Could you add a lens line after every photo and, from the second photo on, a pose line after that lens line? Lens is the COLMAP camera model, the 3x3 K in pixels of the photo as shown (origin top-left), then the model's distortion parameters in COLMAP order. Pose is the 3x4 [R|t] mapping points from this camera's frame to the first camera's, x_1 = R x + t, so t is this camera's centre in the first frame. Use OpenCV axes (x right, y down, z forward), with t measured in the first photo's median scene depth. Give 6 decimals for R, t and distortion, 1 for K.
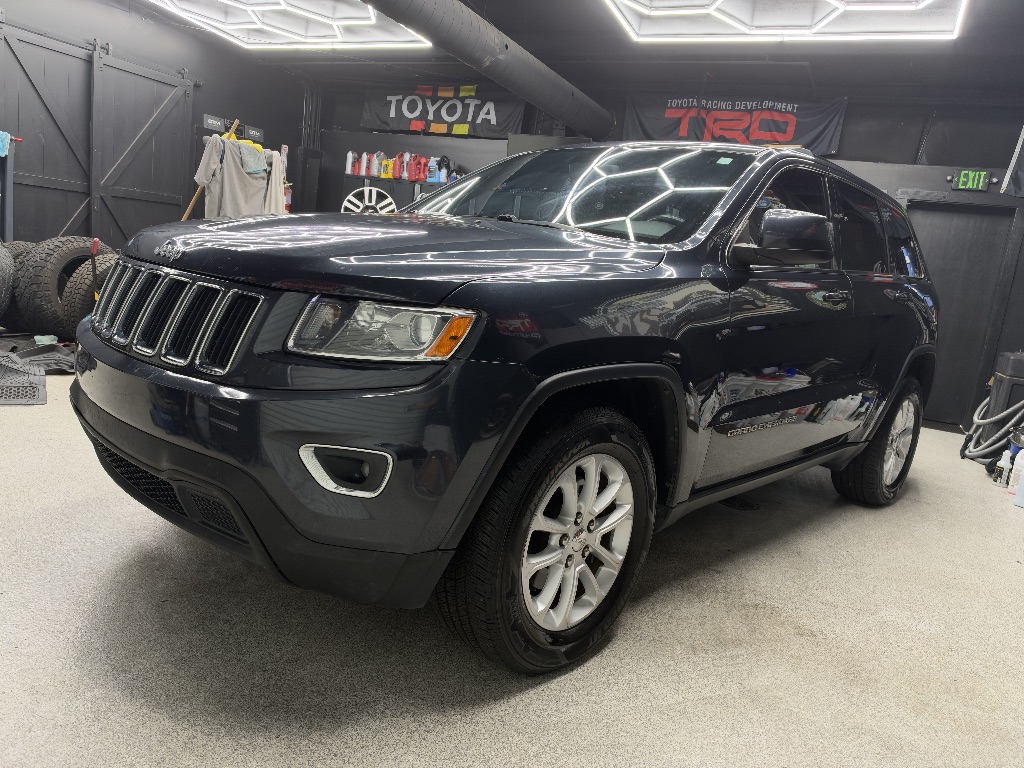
lens RADIAL K [[762.3, 0, 512.4], [0, 762.3, 391.9], [0, 0, 1]] dist [0.005135, -0.005842]
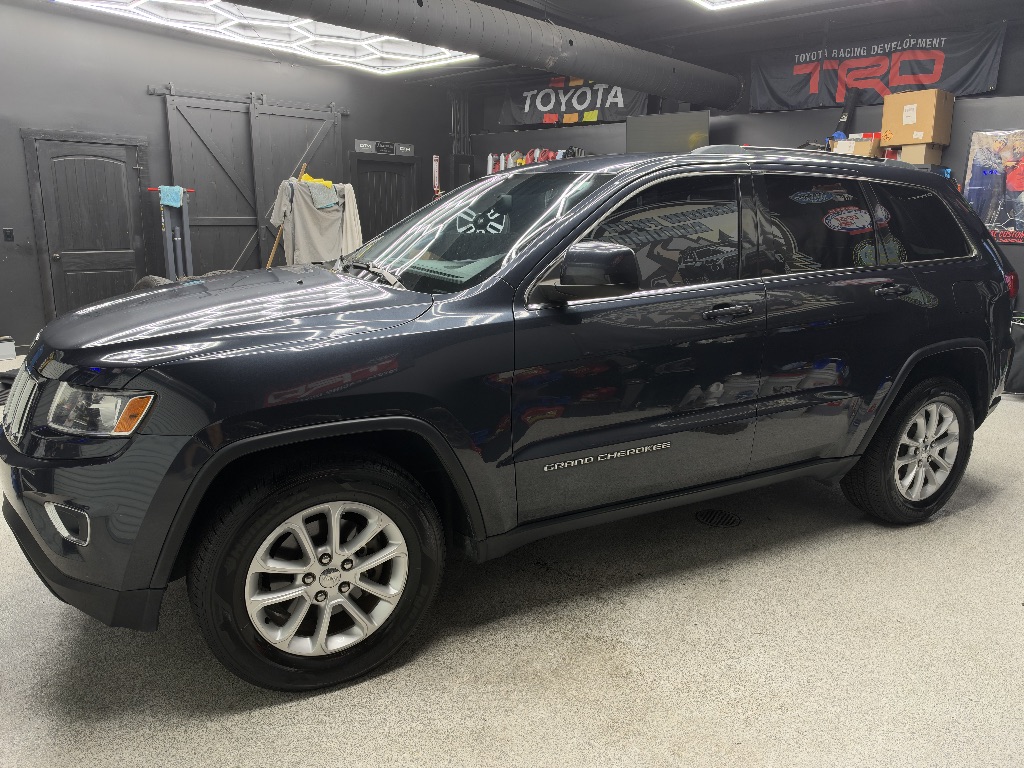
lens RADIAL K [[783.7, 0, 518.2], [0, 783.7, 385.6], [0, 0, 1]] dist [-0.007771, -0.006490]
pose [[0.942993, -0.034922, -0.330976, 0.190375], [0.043727, 0.998859, 0.019192, -0.024627], [0.329928, -0.032571, 0.943444, 0.006499]]
